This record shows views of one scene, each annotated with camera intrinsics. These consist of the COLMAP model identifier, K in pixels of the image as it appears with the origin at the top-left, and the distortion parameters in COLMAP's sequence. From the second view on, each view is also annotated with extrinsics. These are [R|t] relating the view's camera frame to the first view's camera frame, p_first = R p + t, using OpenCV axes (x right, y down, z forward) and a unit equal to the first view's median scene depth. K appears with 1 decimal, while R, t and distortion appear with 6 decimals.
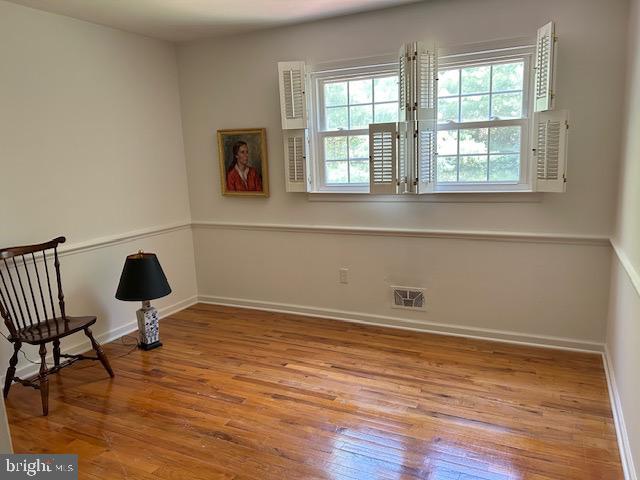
lens RADIAL K [[446.3, 0, 320.2], [0, 446.3, 235.6], [0, 0, 1]] dist [0.048744, -0.000375]
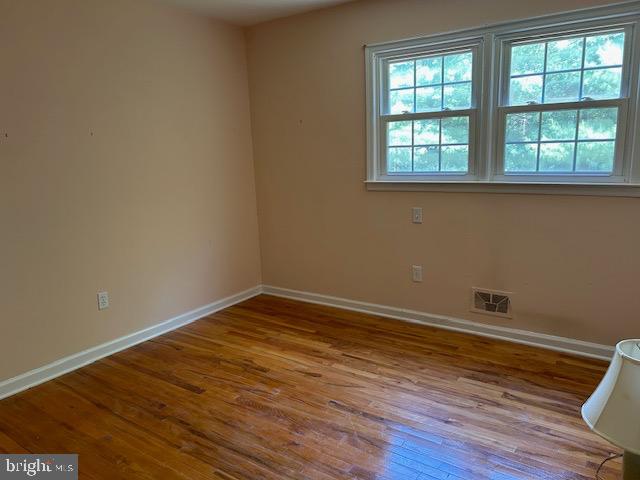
lens RADIAL K [[486.3, 0, 320.0], [0, 486.3, 240.0], [0, 0, 1]] dist [0.058376, -0.066269]
pose [[0.983207, 0.036196, -0.178867, 0.051343], [-0.031876, 0.999128, 0.026967, 0.001962], [0.179687, -0.020813, 0.983504, -0.021581]]
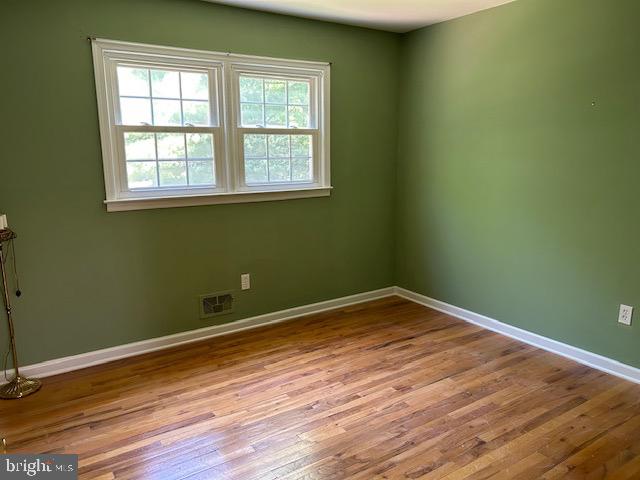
lens RADIAL K [[482.1, 0, 316.8], [0, 482.1, 244.6], [0, 0, 1]] dist [0.057717, -0.066277]
pose [[0.533617, -0.128874, 0.835849, -0.859593], [0.142689, 0.987872, 0.061218, -0.032522], [-0.833602, 0.086600, 0.545535, 0.365565]]
